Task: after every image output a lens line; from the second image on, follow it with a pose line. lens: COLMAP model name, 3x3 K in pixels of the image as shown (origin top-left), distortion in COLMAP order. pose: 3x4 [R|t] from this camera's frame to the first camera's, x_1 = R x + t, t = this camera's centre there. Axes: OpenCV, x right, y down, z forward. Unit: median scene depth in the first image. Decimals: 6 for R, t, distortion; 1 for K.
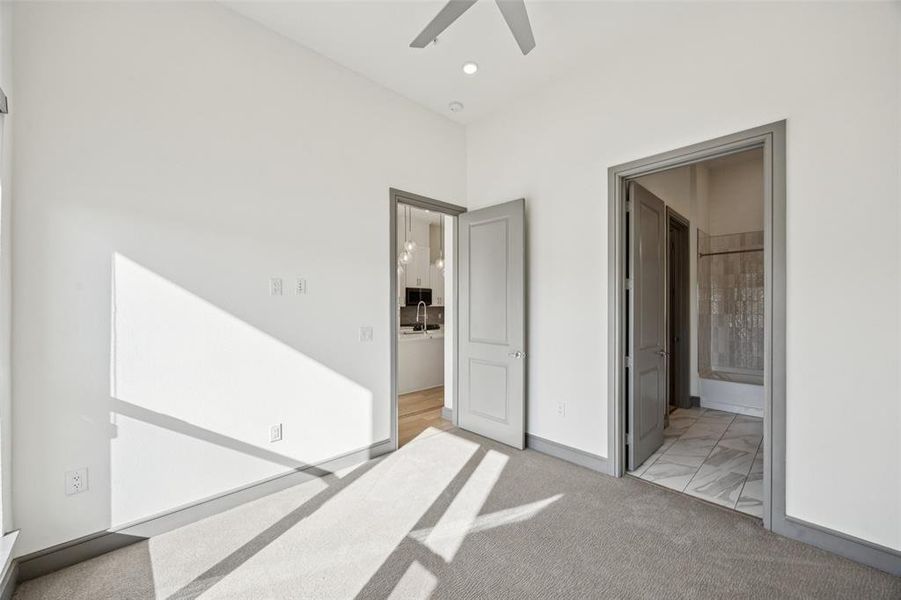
lens RADIAL K [[349.3, 0, 441.7], [0, 349.3, 300.7], [0, 0, 1]] dist [0.000399, -0.000964]
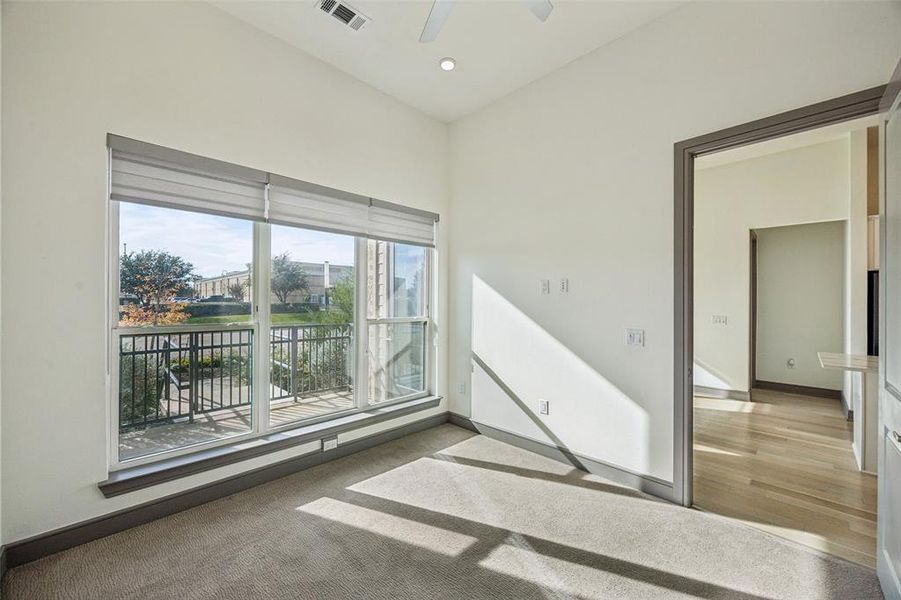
lens RADIAL K [[349.3, 0, 465.0], [0, 349.3, 302.7], [0, 0, 1]] dist [0.000399, -0.000964]
pose [[0.036999, 0.000055, -0.999315, 0.725891], [0.002209, 0.999998, 0.000137, 0.013145], [0.999313, -0.002213, 0.036999, 0.674491]]
